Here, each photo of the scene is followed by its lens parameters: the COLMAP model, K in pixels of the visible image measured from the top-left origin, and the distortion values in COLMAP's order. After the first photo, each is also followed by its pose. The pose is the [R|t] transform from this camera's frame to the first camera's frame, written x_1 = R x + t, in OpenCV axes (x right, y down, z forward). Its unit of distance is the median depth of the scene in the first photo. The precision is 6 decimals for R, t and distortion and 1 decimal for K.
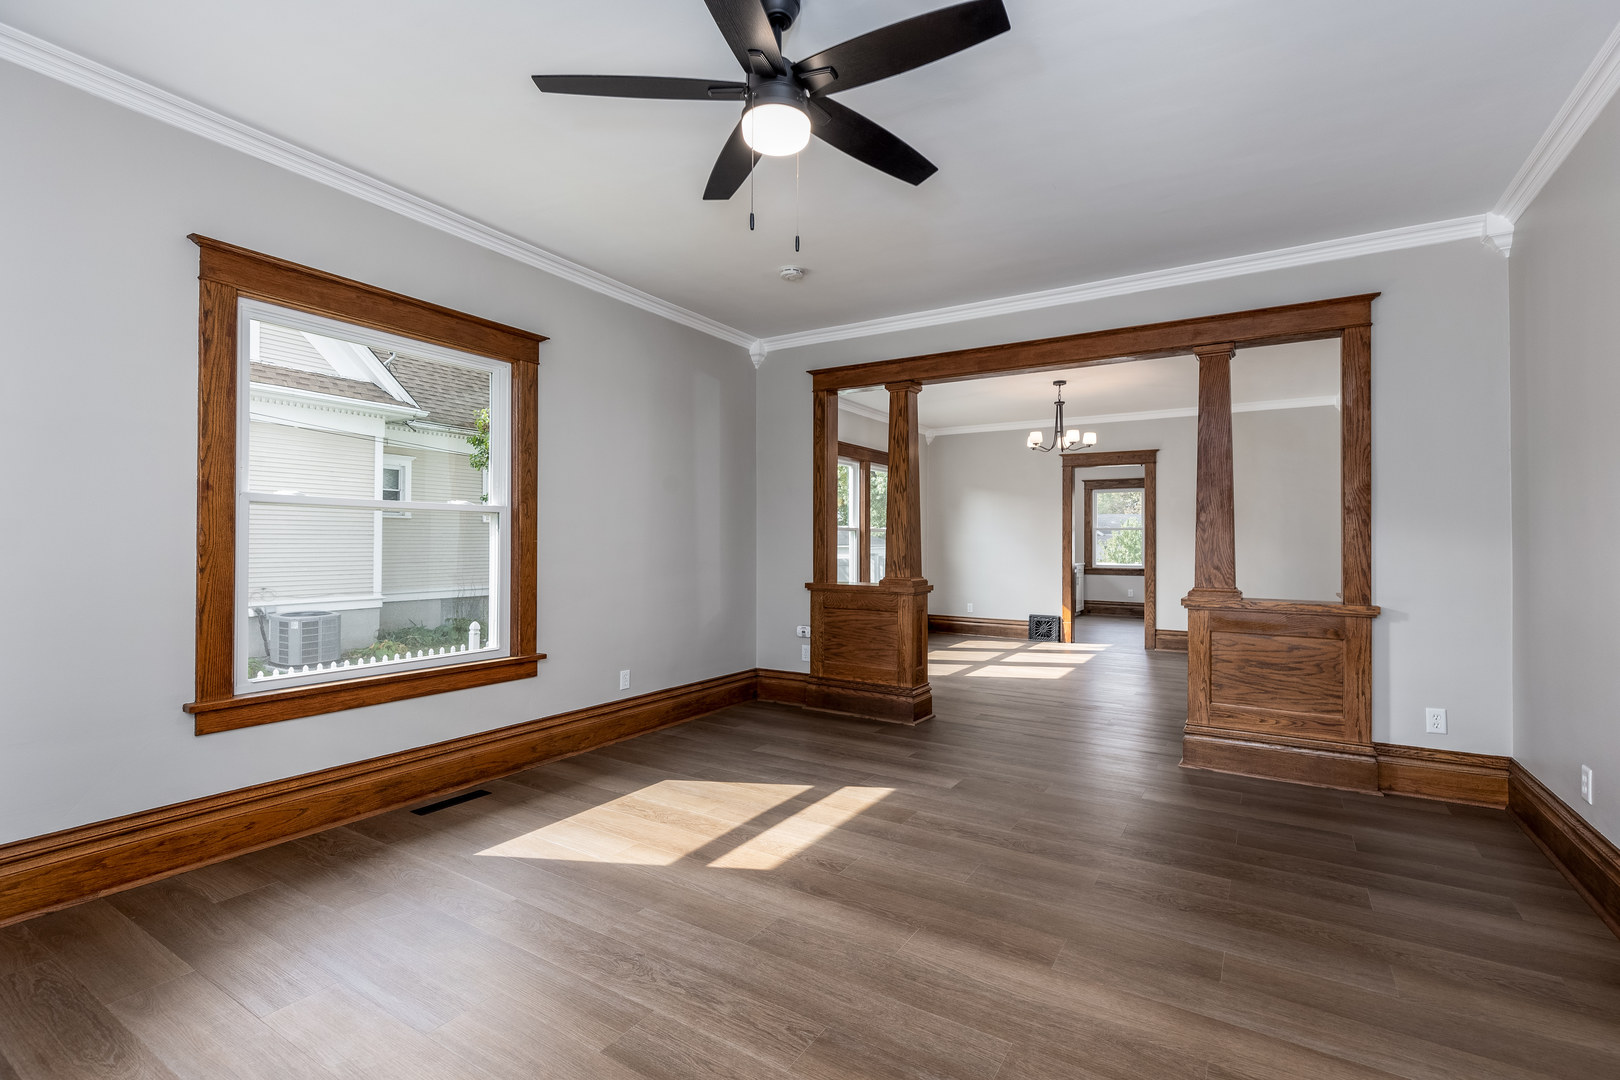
lens RADIAL K [[728.5, 0, 832.0], [0, 728.5, 539.0], [0, 0, 1]] dist [0.001694, 0.000230]
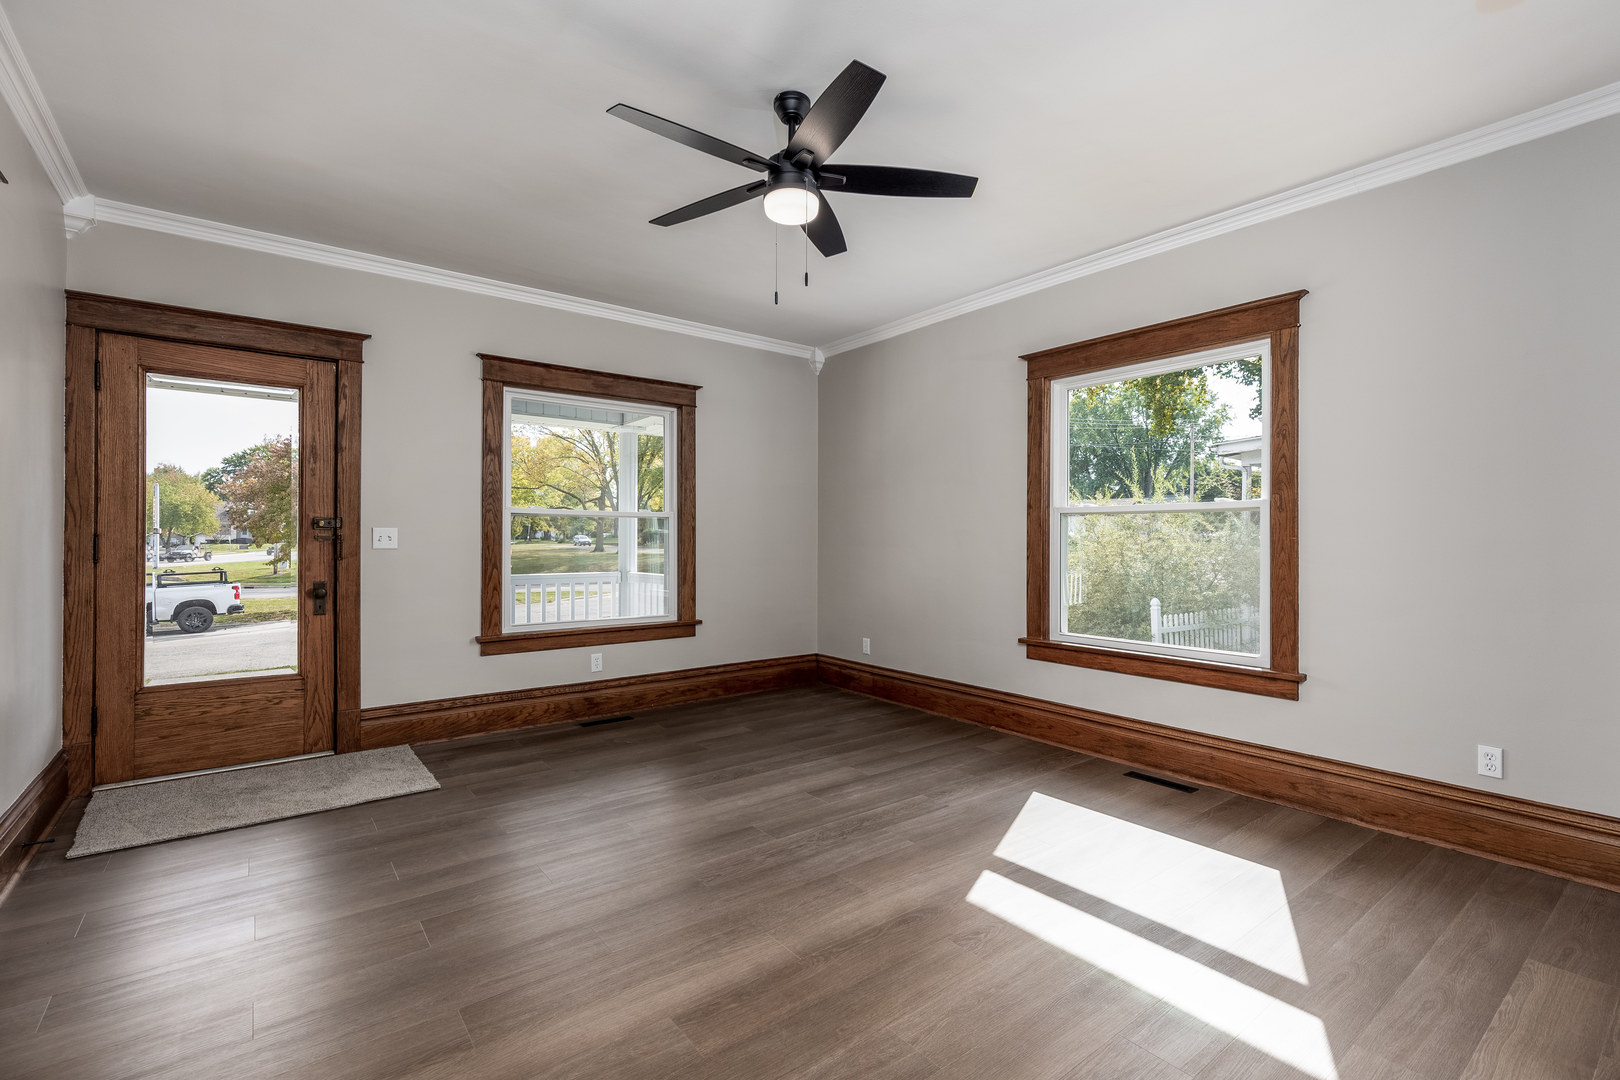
lens RADIAL K [[728.5, 0, 832.0], [0, 728.5, 539.0], [0, 0, 1]] dist [0.001694, 0.000230]
pose [[-0.348769, -0.006157, -0.937189, 0.654578], [0.002803, 0.999967, -0.007613, 0.009799], [0.937205, -0.005282, -0.348740, 0.920485]]
